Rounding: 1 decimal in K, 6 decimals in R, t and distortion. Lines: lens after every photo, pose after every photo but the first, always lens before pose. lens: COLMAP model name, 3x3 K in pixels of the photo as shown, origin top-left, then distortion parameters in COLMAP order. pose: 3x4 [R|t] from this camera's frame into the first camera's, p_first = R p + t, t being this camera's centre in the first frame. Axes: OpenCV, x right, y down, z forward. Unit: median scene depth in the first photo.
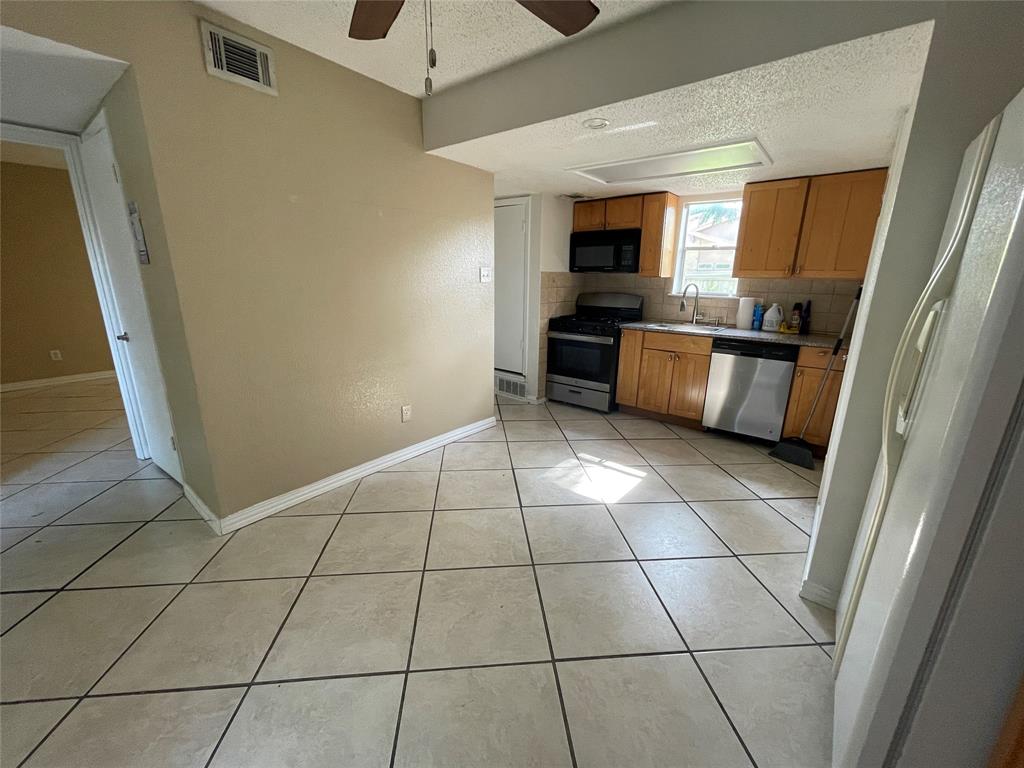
lens RADIAL K [[412.4, 0, 515.8], [0, 412.4, 387.2], [0, 0, 1]] dist [-0.001639, -0.000064]
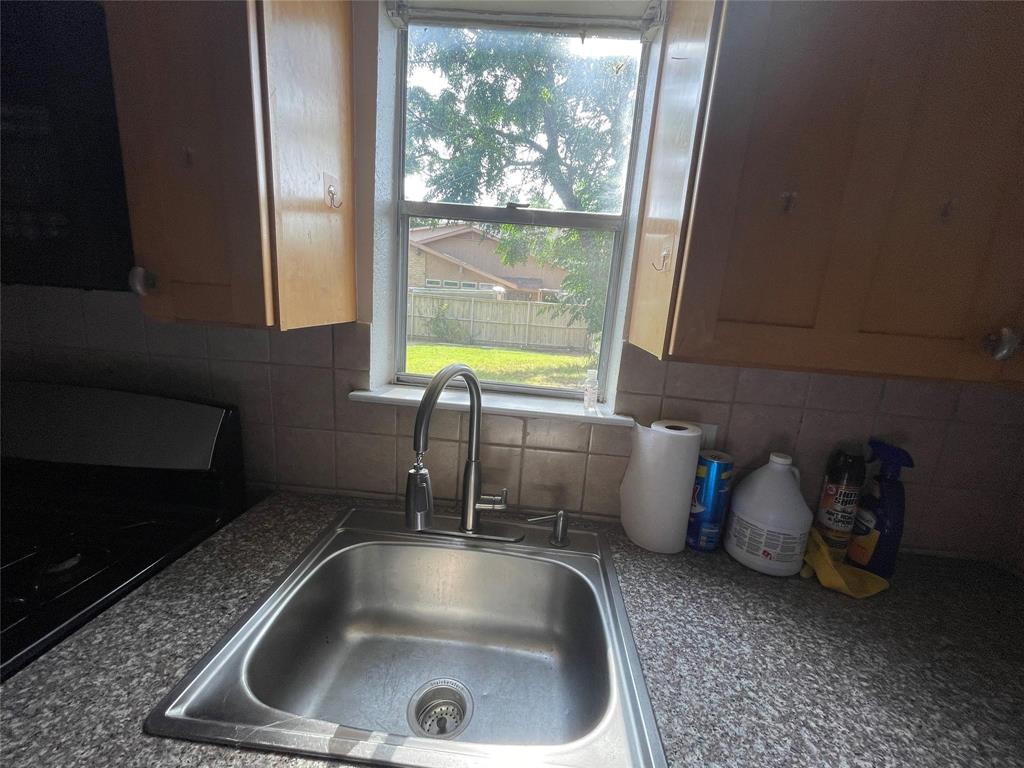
lens RADIAL K [[412.4, 0, 514.5], [0, 412.4, 383.6], [0, 0, 1]] dist [-0.001639, -0.000064]
pose [[0.816988, -0.074224, 0.571858, 0.324528], [0.095278, 0.995427, -0.006918, -0.232013], [-0.568729, 0.060138, 0.820323, 0.787820]]
